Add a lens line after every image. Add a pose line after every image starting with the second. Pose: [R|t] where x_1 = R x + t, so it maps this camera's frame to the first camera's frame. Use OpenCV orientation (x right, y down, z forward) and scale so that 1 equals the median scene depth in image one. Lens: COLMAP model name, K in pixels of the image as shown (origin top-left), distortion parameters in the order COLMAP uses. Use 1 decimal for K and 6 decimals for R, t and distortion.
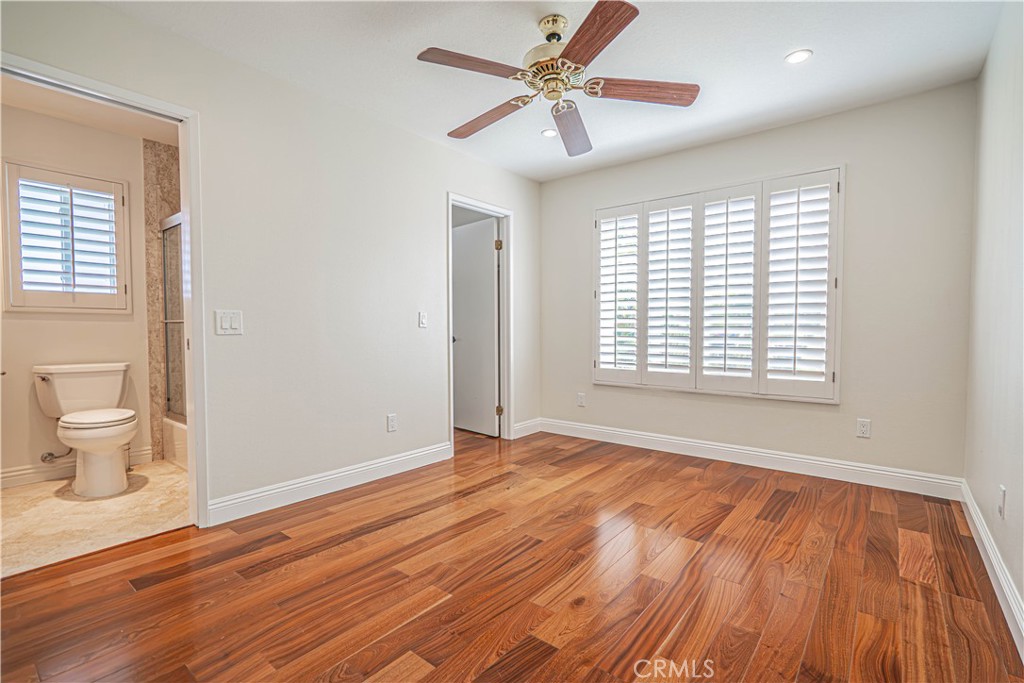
lens RADIAL K [[464.5, 0, 514.9], [0, 464.5, 346.4], [0, 0, 1]] dist [-0.010322, 0.000188]
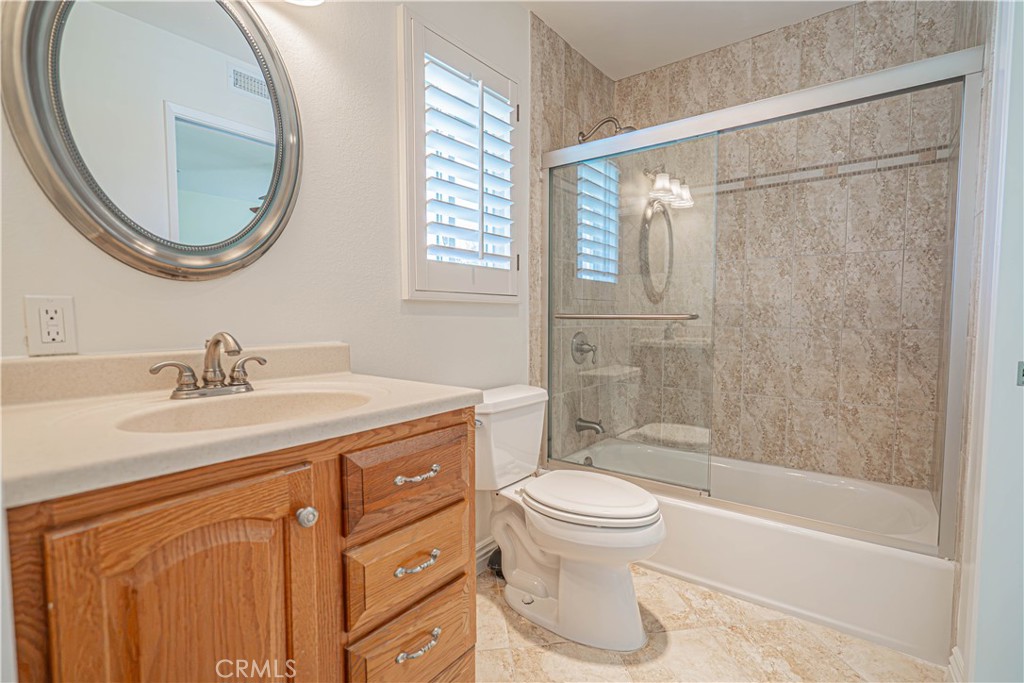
lens RADIAL K [[483.5, 0, 512.0], [0, 483.5, 341.5], [0, 0, 1]] dist [-0.000970, 0.000040]
pose [[0.999674, -0.000563, 0.025509, -0.983442], [0.000035, 0.999785, 0.020729, -0.039413], [-0.025515, -0.020722, 0.999460, 0.418383]]
